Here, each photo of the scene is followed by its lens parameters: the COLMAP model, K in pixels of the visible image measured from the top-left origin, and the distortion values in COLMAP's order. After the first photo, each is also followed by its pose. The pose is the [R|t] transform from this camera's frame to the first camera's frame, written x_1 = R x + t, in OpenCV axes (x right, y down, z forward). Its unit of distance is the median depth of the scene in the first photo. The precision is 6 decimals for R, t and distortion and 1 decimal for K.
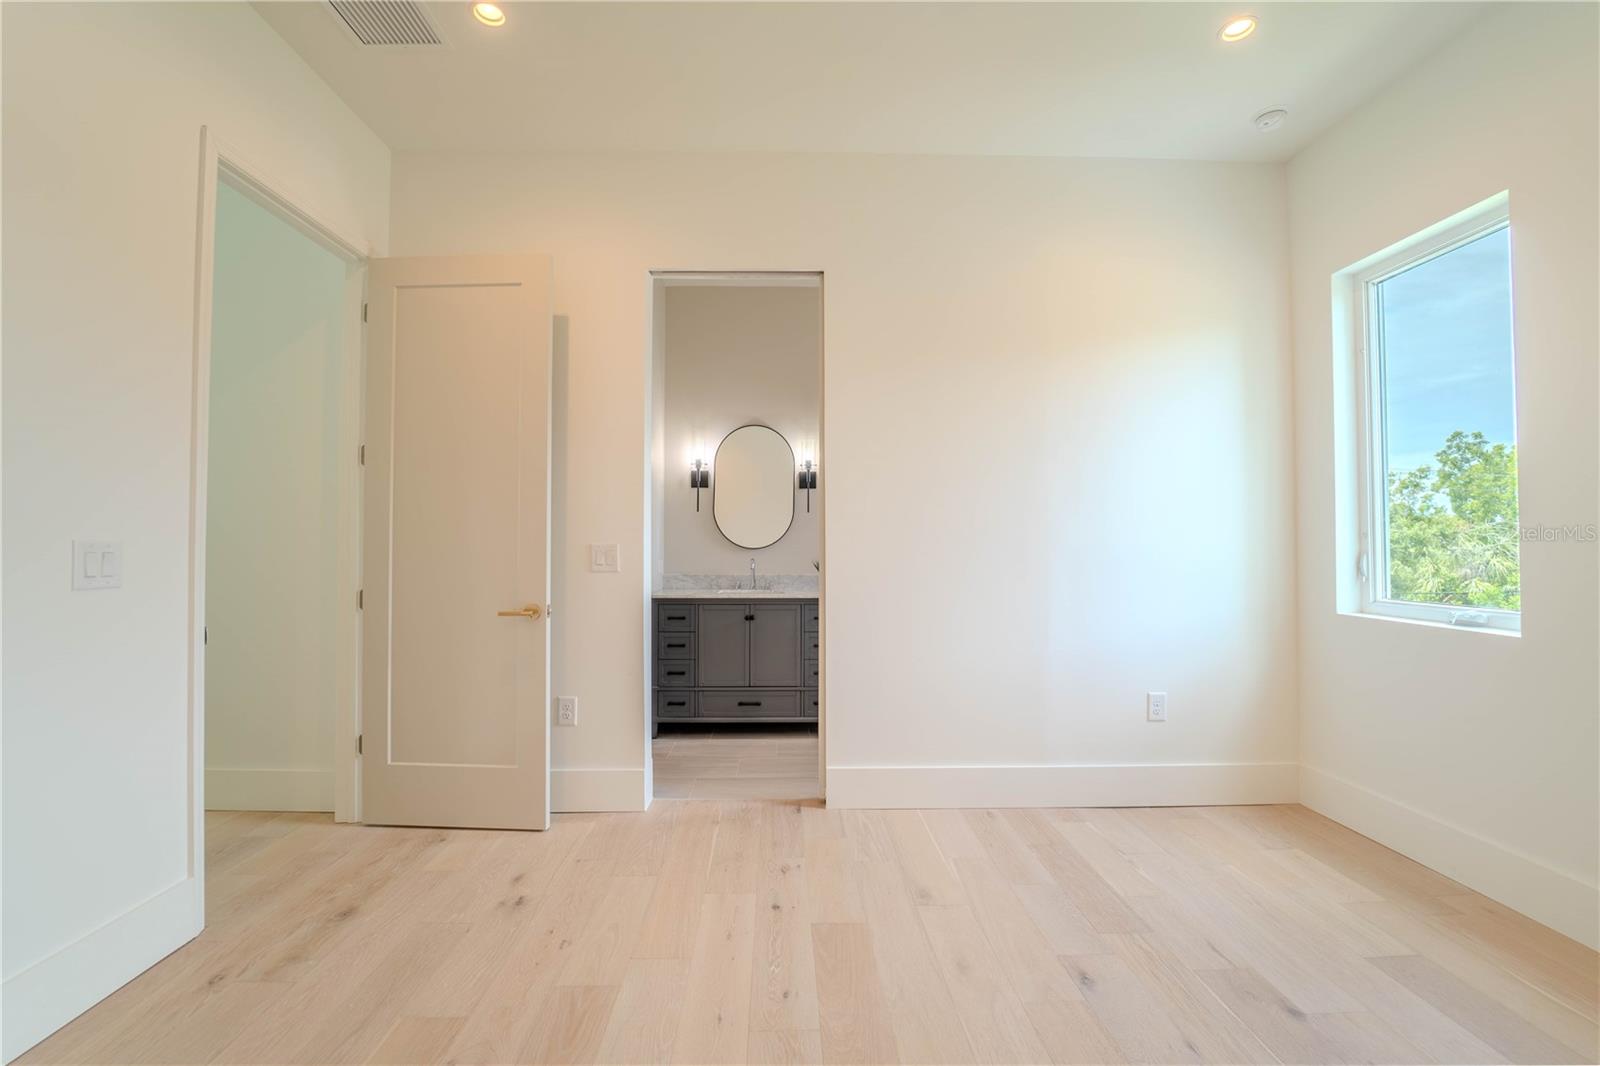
lens RADIAL K [[672.0, 0, 791.2], [0, 672.0, 531.8], [0, 0, 1]] dist [-0.020370, -0.000531]
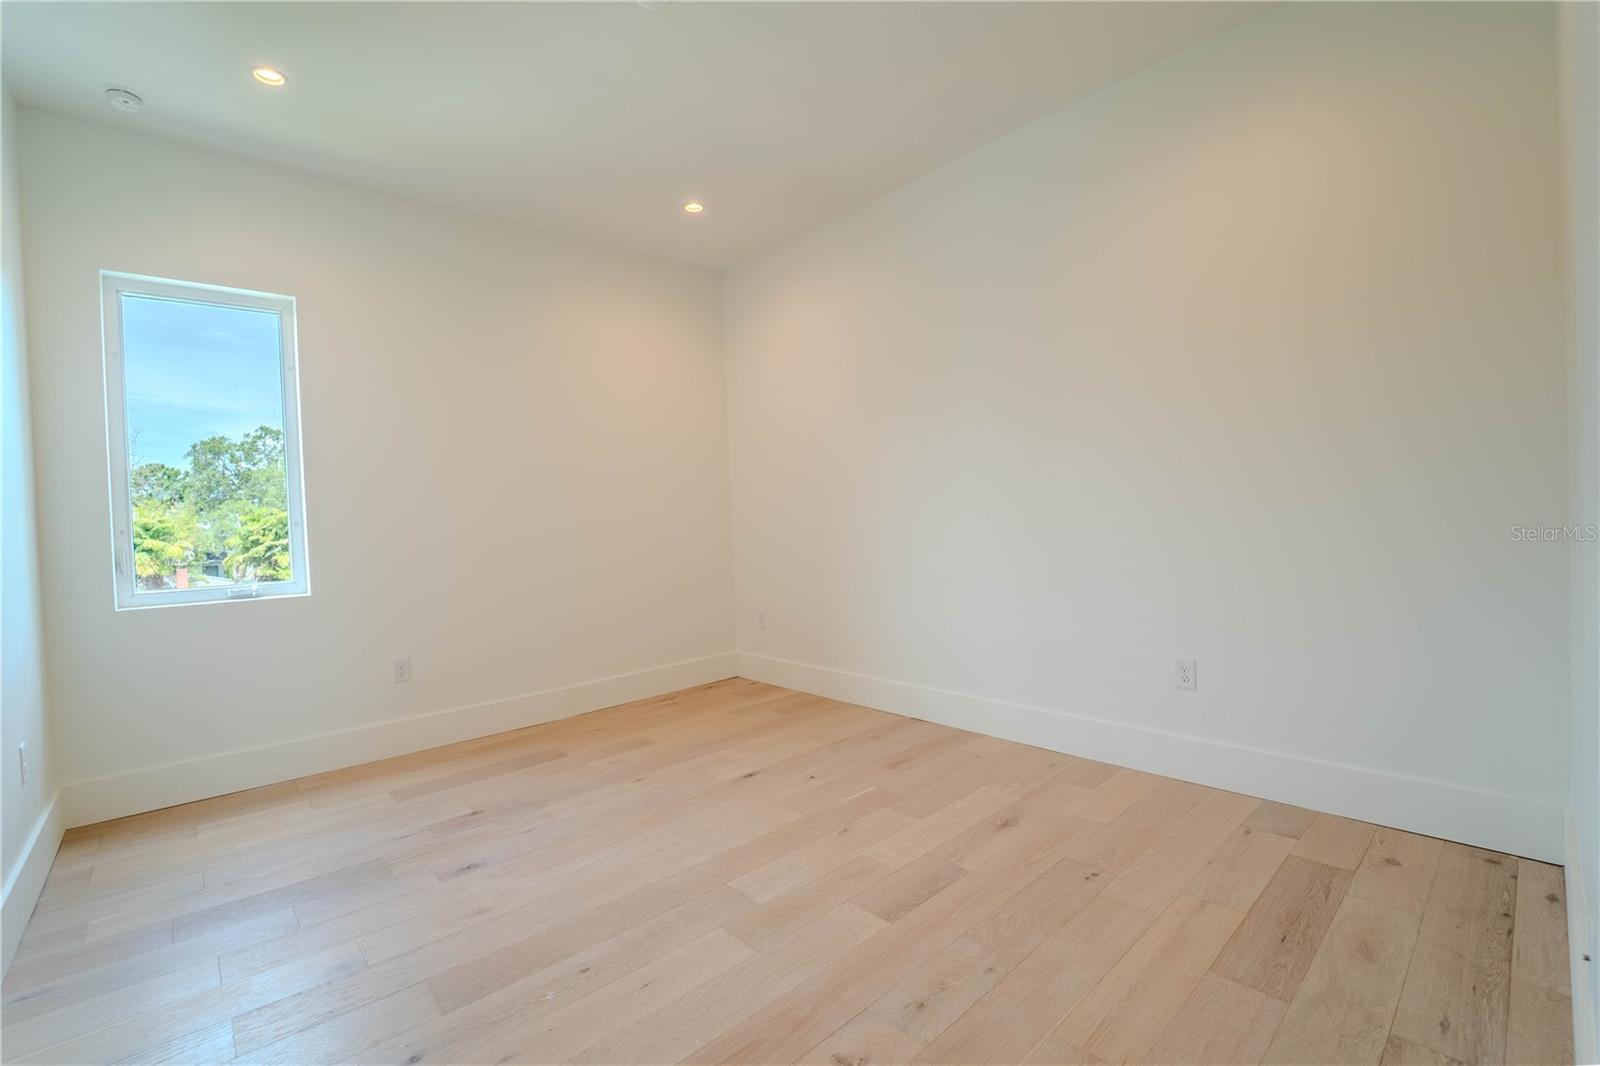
lens RADIAL K [[672.0, 0, 791.2], [0, 672.0, 531.8], [0, 0, 1]] dist [-0.020370, -0.000531]
pose [[-0.642328, 0.009913, 0.766366, -0.830080], [0.030714, 0.999446, 0.012815, 0.027145], [-0.765814, 0.031770, -0.642276, 1.170245]]
